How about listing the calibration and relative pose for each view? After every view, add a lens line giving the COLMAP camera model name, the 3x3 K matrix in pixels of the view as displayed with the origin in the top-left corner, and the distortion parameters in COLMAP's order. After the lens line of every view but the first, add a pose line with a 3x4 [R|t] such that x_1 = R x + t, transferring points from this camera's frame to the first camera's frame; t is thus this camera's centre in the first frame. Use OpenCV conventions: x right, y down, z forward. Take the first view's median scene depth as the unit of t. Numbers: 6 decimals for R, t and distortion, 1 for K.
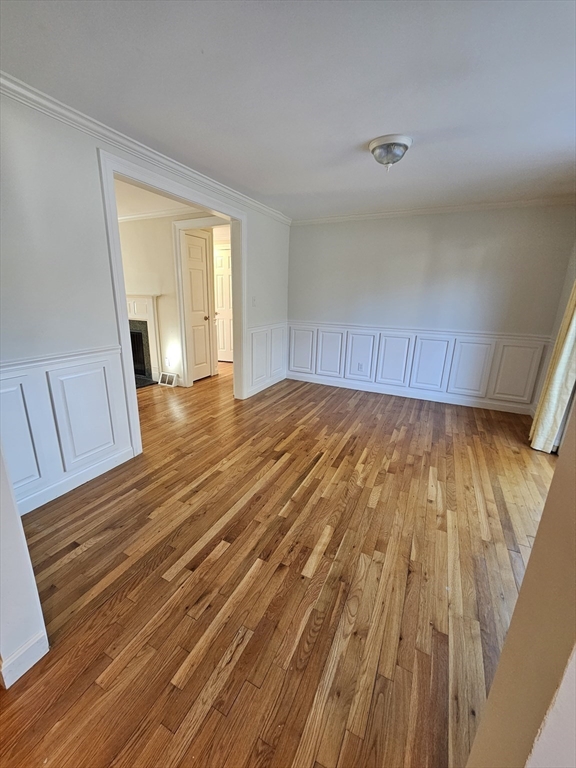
lens RADIAL K [[313.4, 0, 277.3], [0, 313.4, 381.4], [0, 0, 1]] dist [-0.002381, -0.000263]
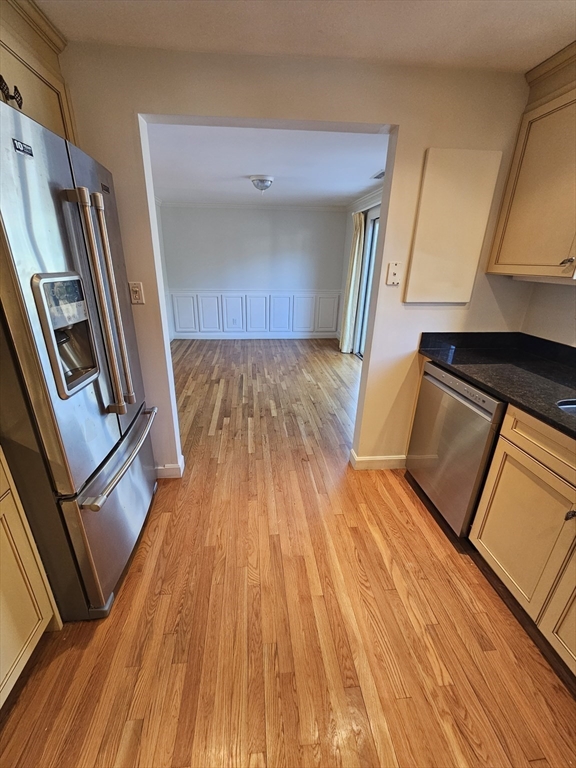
lens RADIAL K [[313.4, 0, 277.3], [0, 313.4, 381.4], [0, 0, 1]] dist [-0.002381, -0.000263]
pose [[0.847093, -0.198037, 0.493168, -0.530991], [0.144767, 0.978870, 0.144416, 0.067520], [-0.511347, -0.050939, 0.857863, -0.464852]]
